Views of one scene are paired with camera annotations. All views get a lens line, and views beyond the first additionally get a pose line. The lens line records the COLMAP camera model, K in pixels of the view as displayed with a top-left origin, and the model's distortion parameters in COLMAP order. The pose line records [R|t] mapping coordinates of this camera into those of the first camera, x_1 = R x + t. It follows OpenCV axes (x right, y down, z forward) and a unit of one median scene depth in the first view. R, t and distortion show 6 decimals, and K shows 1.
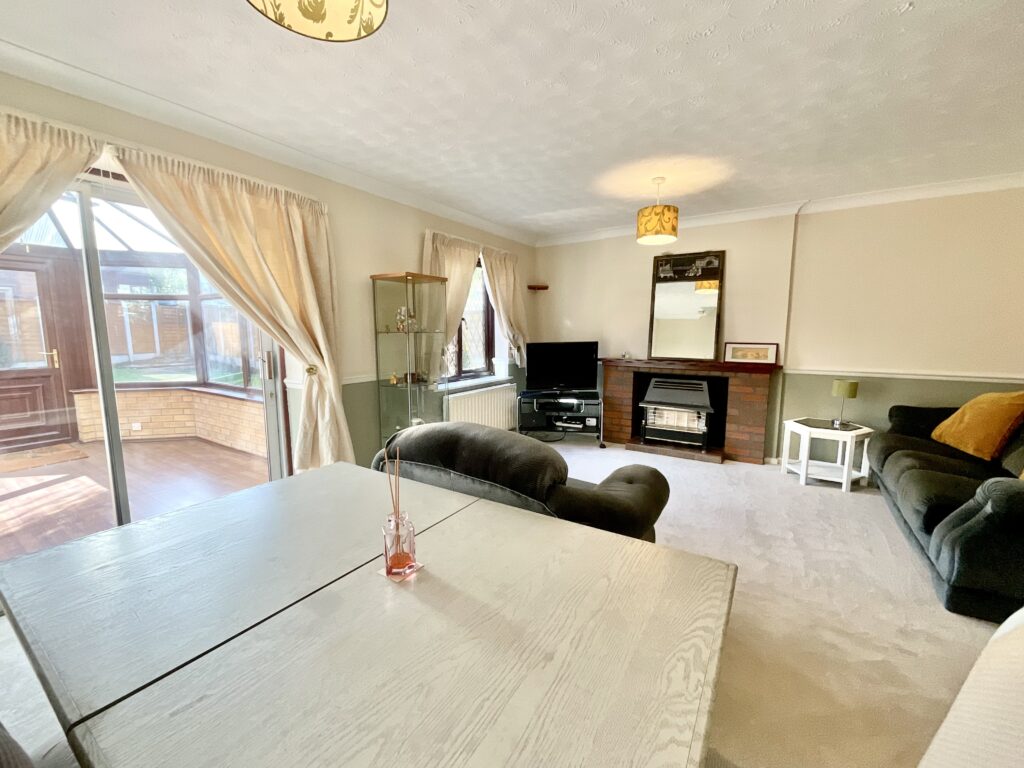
lens RADIAL K [[416.6, 0, 513.1], [0, 416.6, 383.6], [0, 0, 1]] dist [-0.000794, -0.000140]
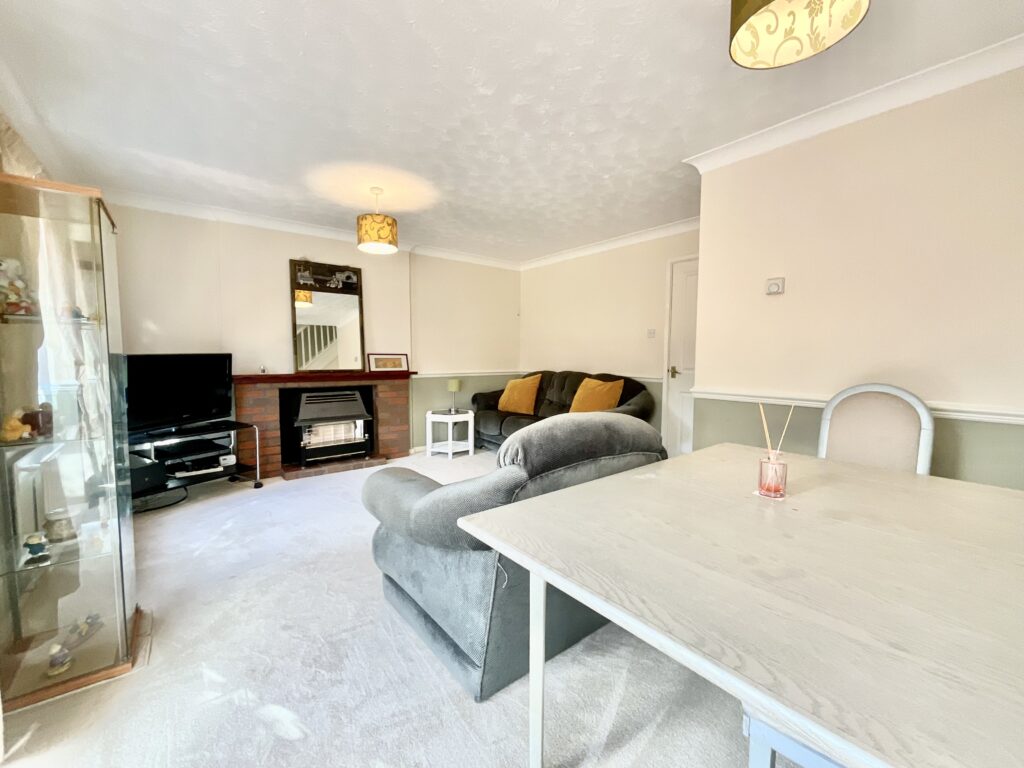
lens RADIAL K [[416.6, 0, 513.1], [0, 416.6, 383.6], [0, 0, 1]] dist [-0.000794, -0.000140]
pose [[0.320485, -0.062698, 0.945176, -0.398653], [0.117132, 0.992772, 0.026138, -0.005311], [-0.939984, 0.102334, 0.325513, 0.299932]]
